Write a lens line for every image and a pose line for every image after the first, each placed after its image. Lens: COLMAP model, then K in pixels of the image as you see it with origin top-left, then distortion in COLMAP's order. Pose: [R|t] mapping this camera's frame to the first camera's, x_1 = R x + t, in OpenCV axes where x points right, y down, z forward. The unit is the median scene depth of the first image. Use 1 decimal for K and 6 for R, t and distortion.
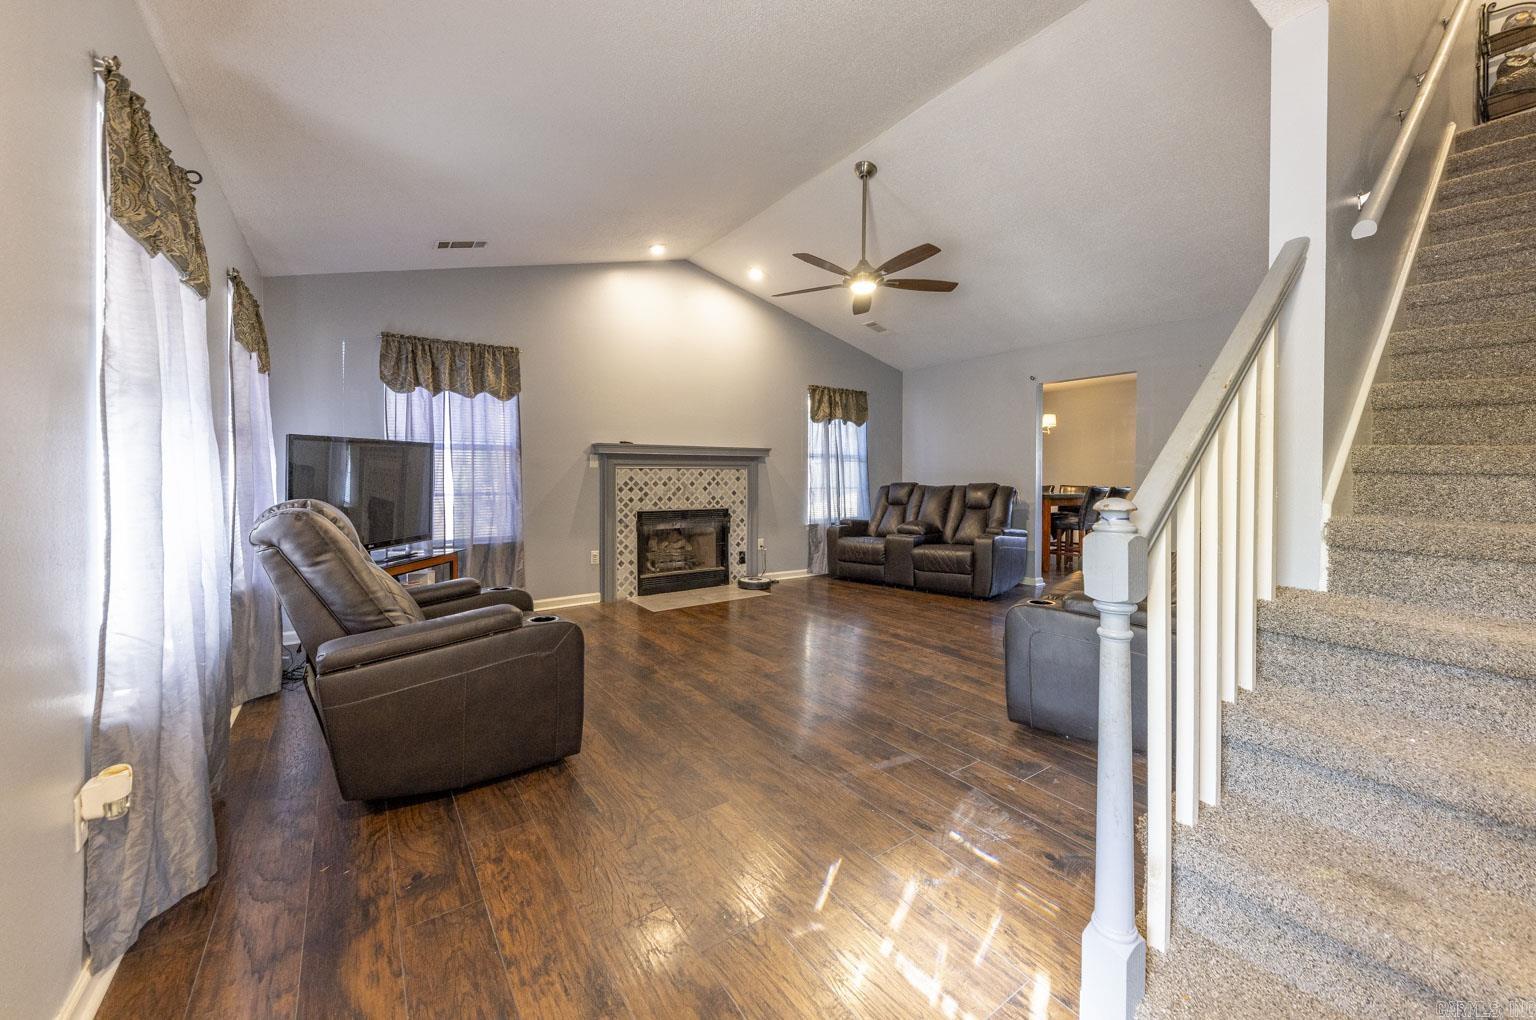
lens RADIAL K [[590.4, 0, 778.7], [0, 590.4, 475.5], [0, 0, 1]] dist [0.001448, 0.000063]
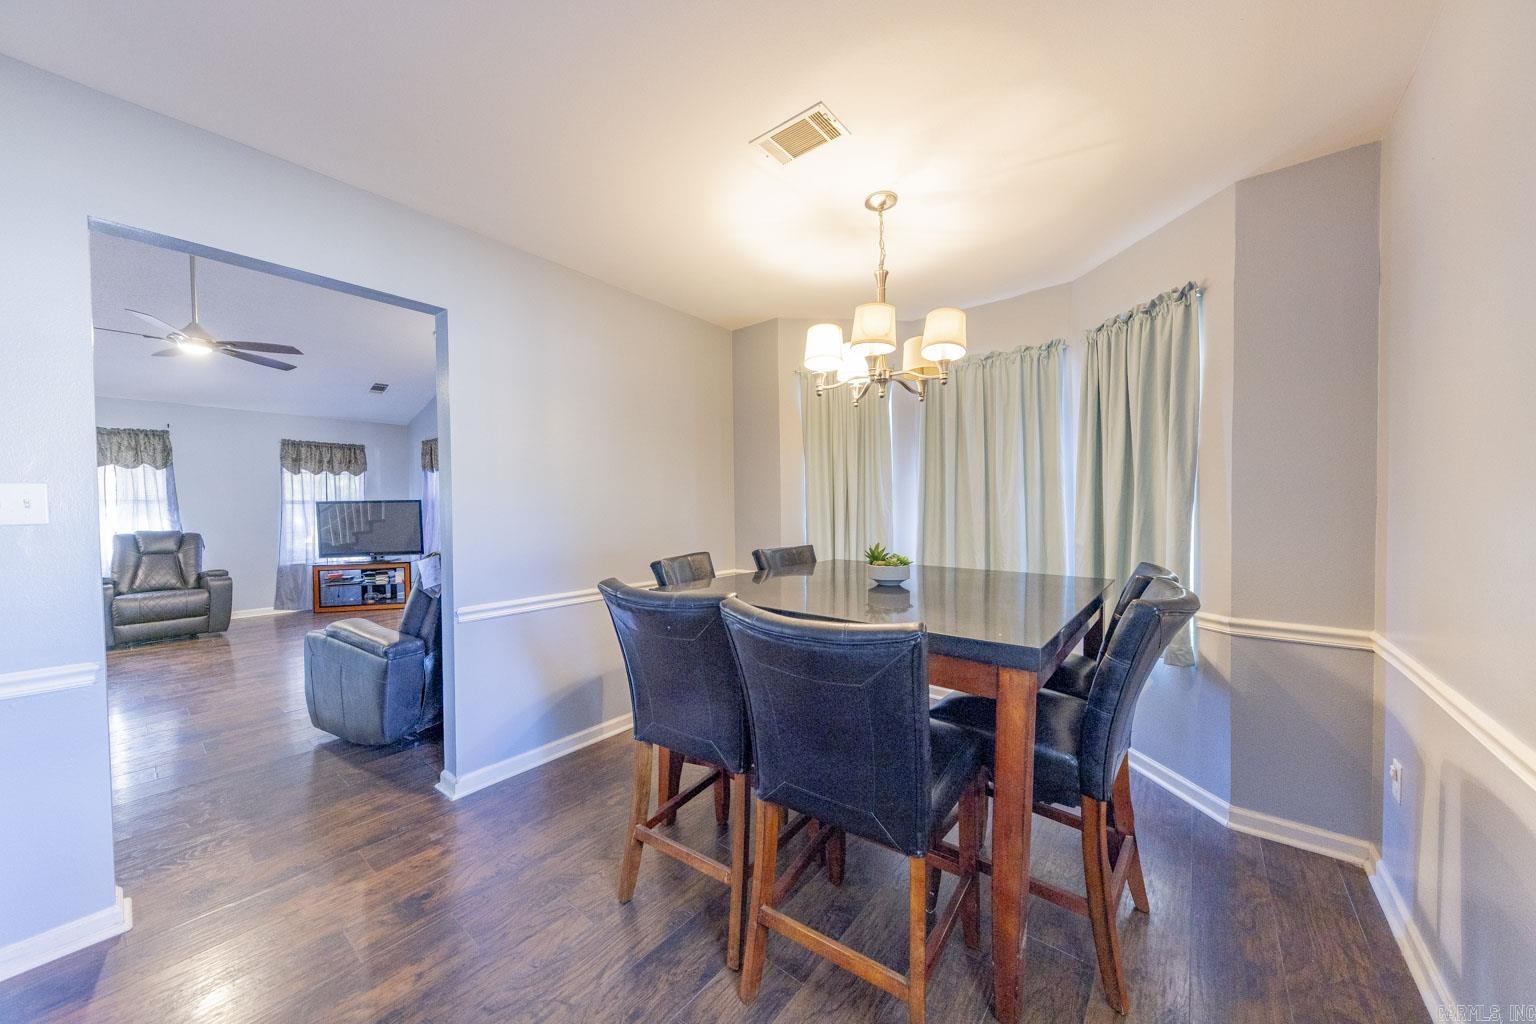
lens RADIAL K [[530.0, 0, 768.0], [0, 530.0, 512.0], [0, 0, 1]] dist [0.018873, -0.008891]
pose [[0.263937, 0.004523, -0.964529, 0.973901], [0.009008, 0.999934, 0.007154, -0.015699], [0.964498, -0.010577, 0.263879, 1.255379]]
